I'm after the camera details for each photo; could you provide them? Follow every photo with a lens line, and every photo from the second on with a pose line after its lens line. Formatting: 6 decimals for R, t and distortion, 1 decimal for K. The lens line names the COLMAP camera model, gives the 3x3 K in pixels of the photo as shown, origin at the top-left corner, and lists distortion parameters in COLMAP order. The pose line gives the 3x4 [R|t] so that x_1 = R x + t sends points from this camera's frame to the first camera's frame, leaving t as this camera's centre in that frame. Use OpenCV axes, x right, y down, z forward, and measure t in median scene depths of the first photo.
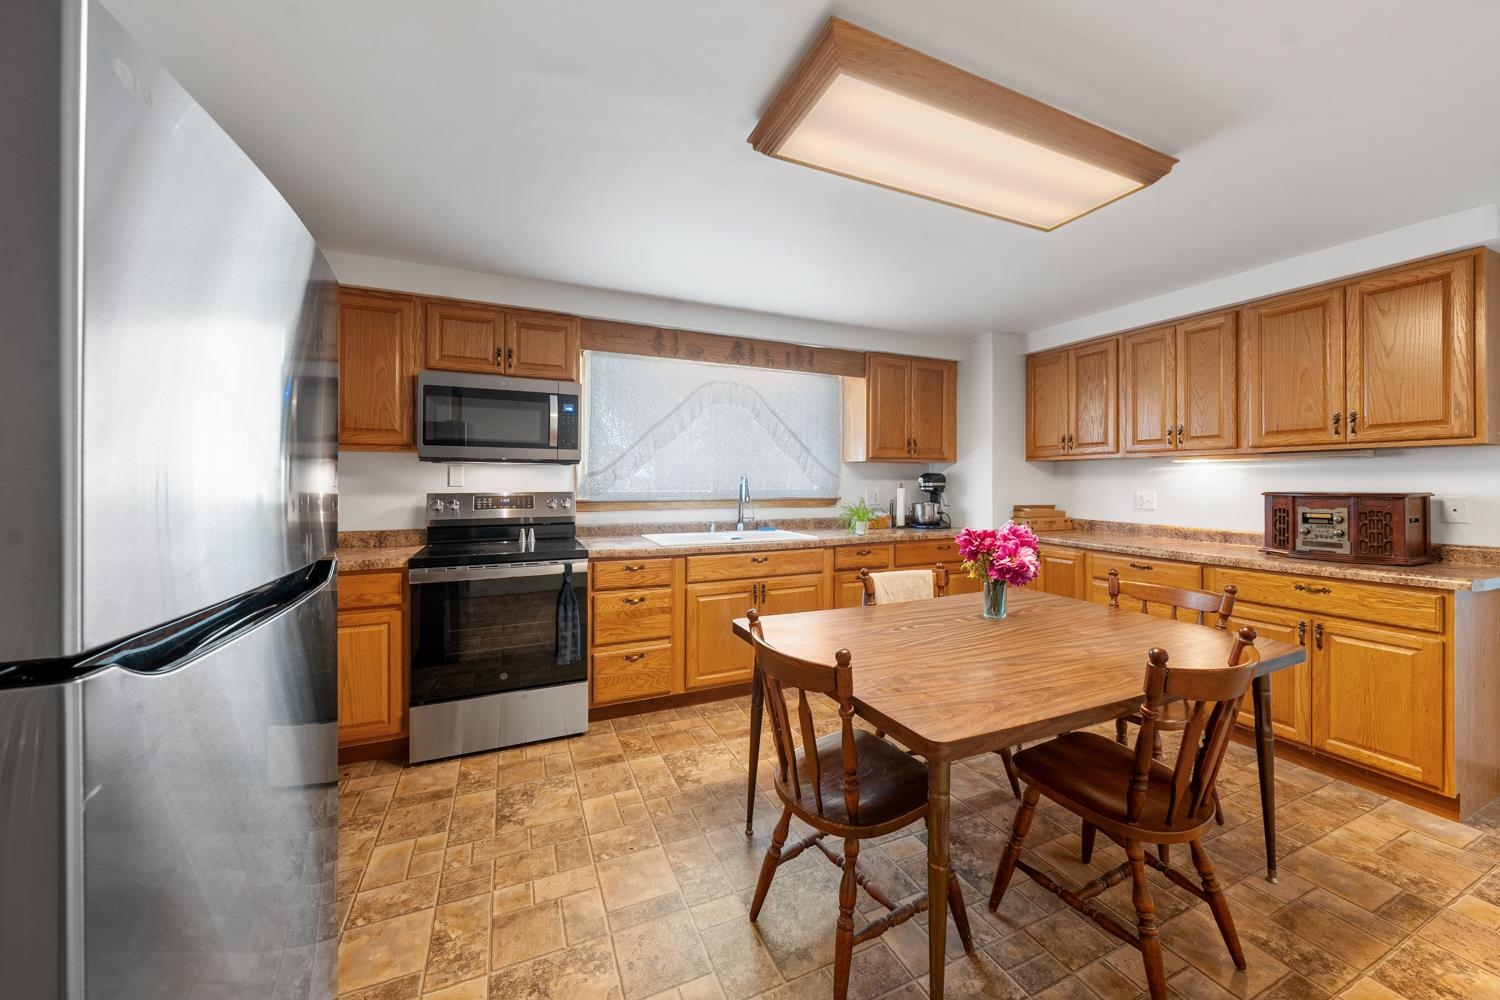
lens RADIAL K [[547.9, 0, 745.3], [0, 547.9, 486.9], [0, 0, 1]] dist [0.001809, -0.000047]
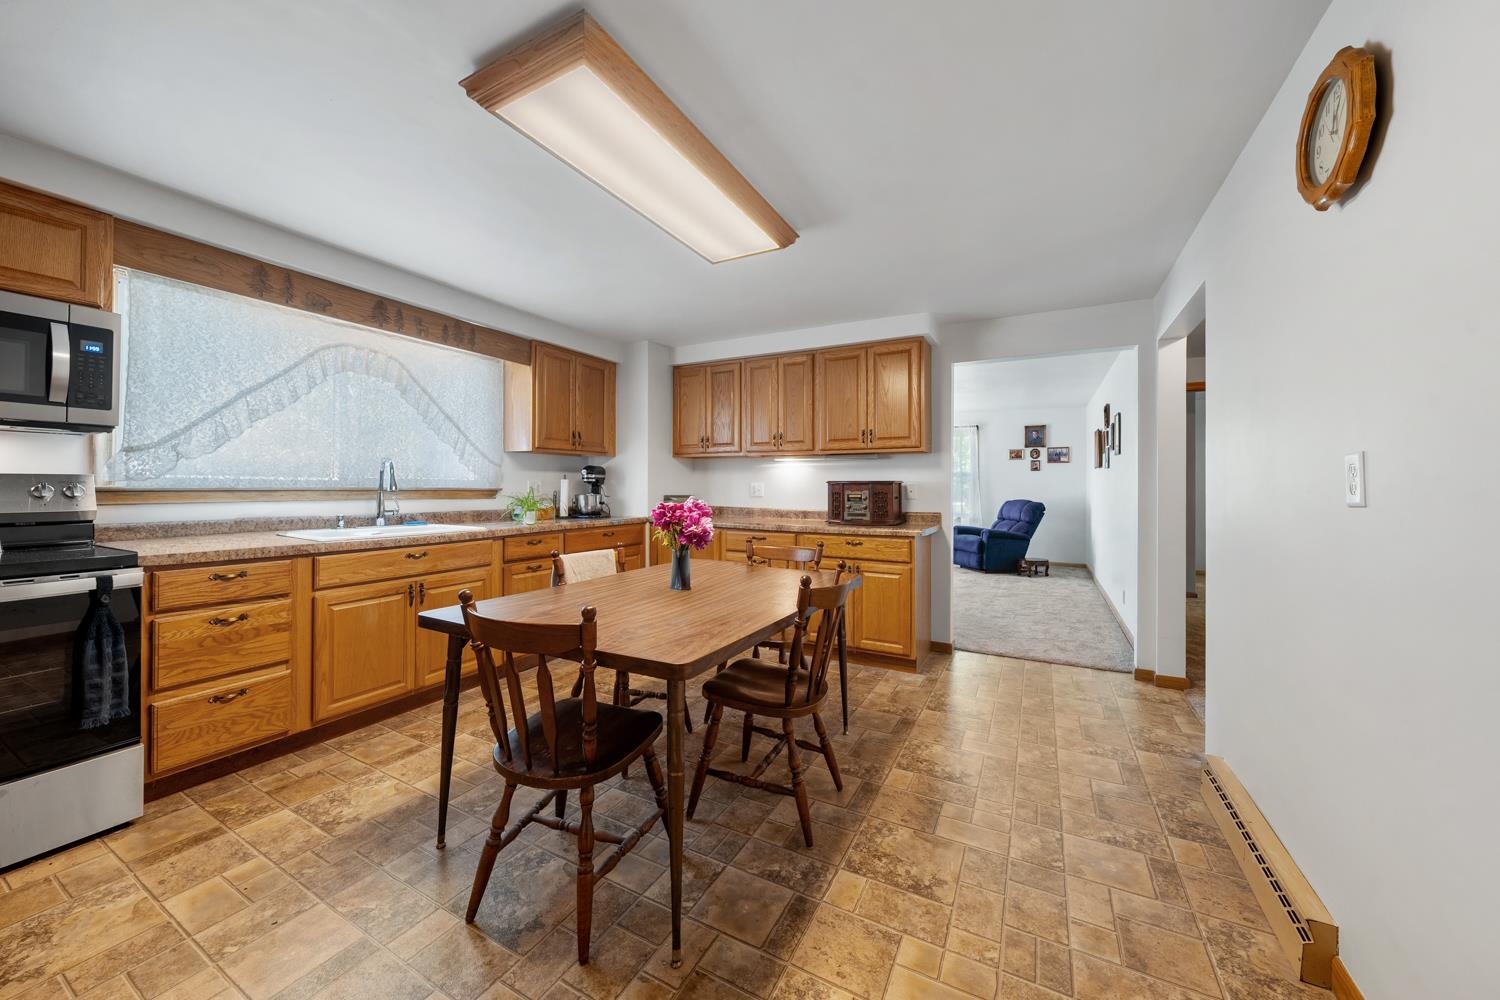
lens RADIAL K [[547.9, 0, 741.6], [0, 547.9, 486.4], [0, 0, 1]] dist [0.001809, -0.000047]
pose [[0.795904, 0.005458, 0.605399, -0.106075], [-0.001468, 0.999974, -0.007085, 0.032711], [-0.605421, 0.004750, 0.795891, -0.012375]]
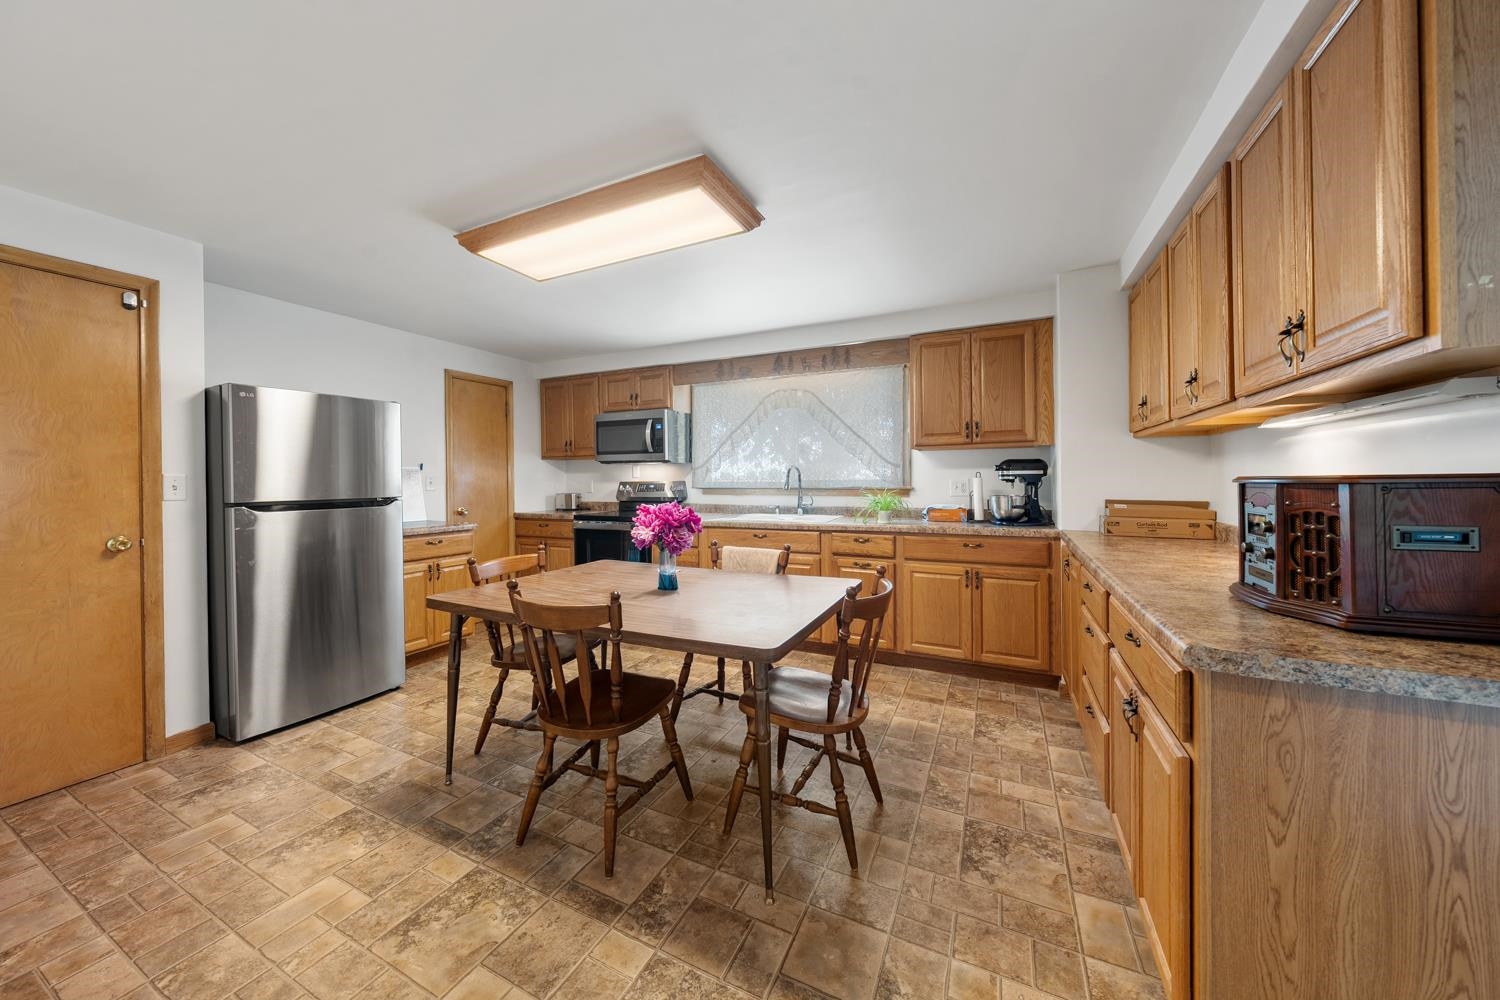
lens RADIAL K [[516.1, 0, 745.7], [0, 516.1, 485.7], [0, 0, 1]] dist [-0.002251, 0.000267]
pose [[0.637137, 0.006570, -0.770723, 1.042487], [-0.000403, 0.999966, 0.008191, 0.013122], [0.770750, -0.004909, 0.637118, 0.281559]]
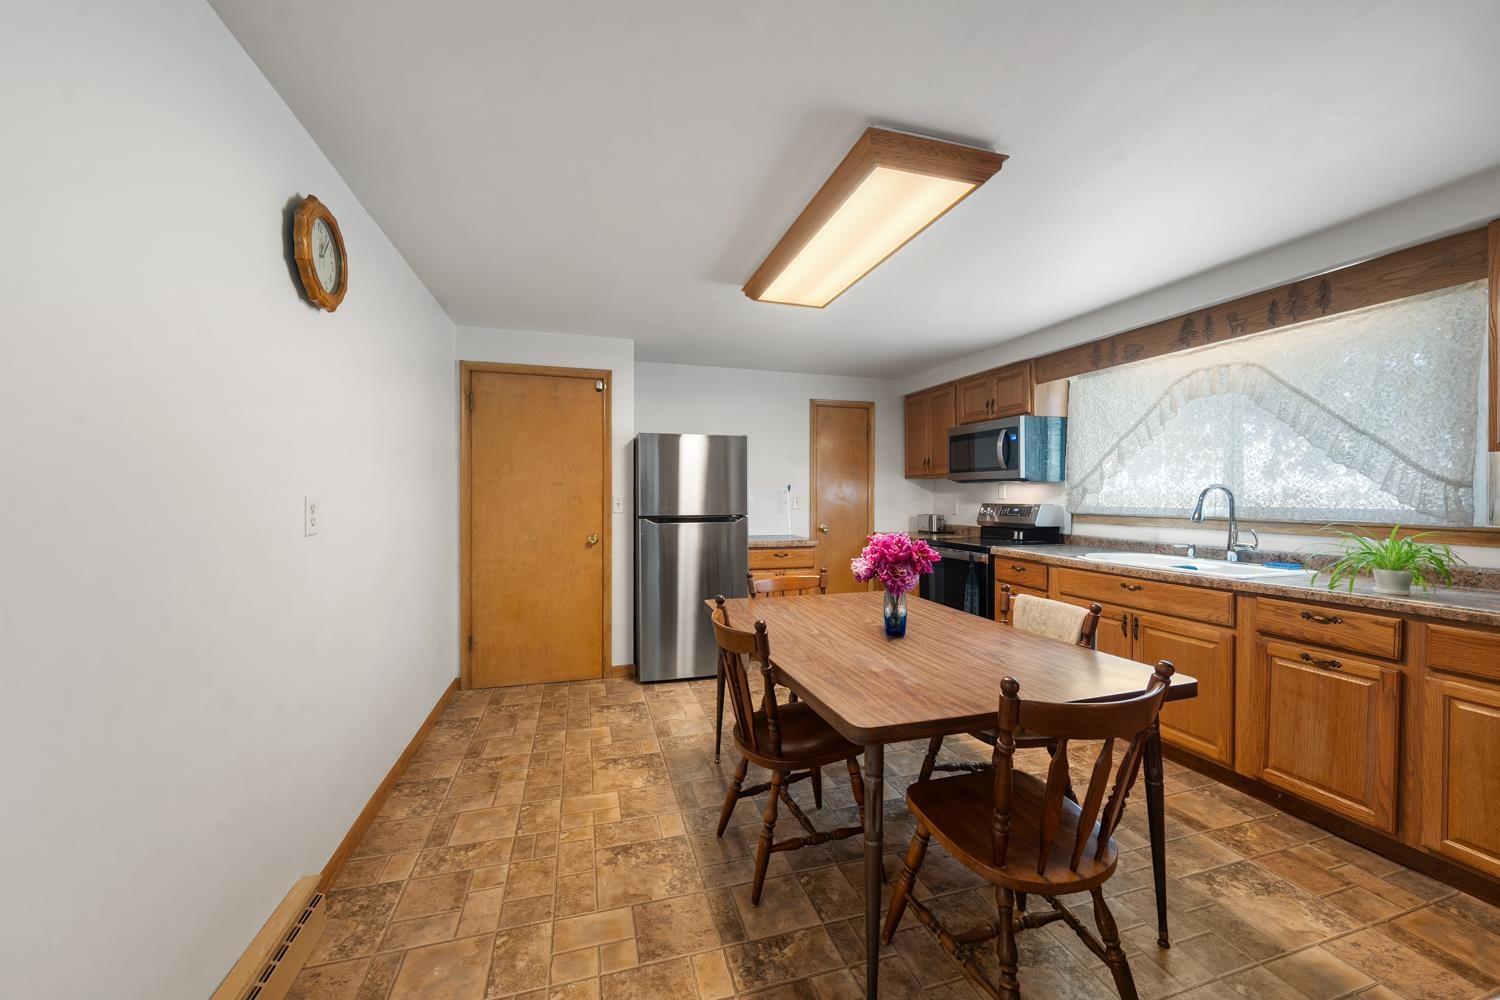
lens RADIAL K [[547.9, 0, 742.4], [0, 547.9, 504.7], [0, 0, 1]] dist [0.001809, -0.000047]
pose [[-0.135514, 0.016863, -0.990632, 1.109550], [-0.010547, 0.999774, 0.018461, -0.004947], [0.990719, 0.012950, -0.135306, 0.600557]]
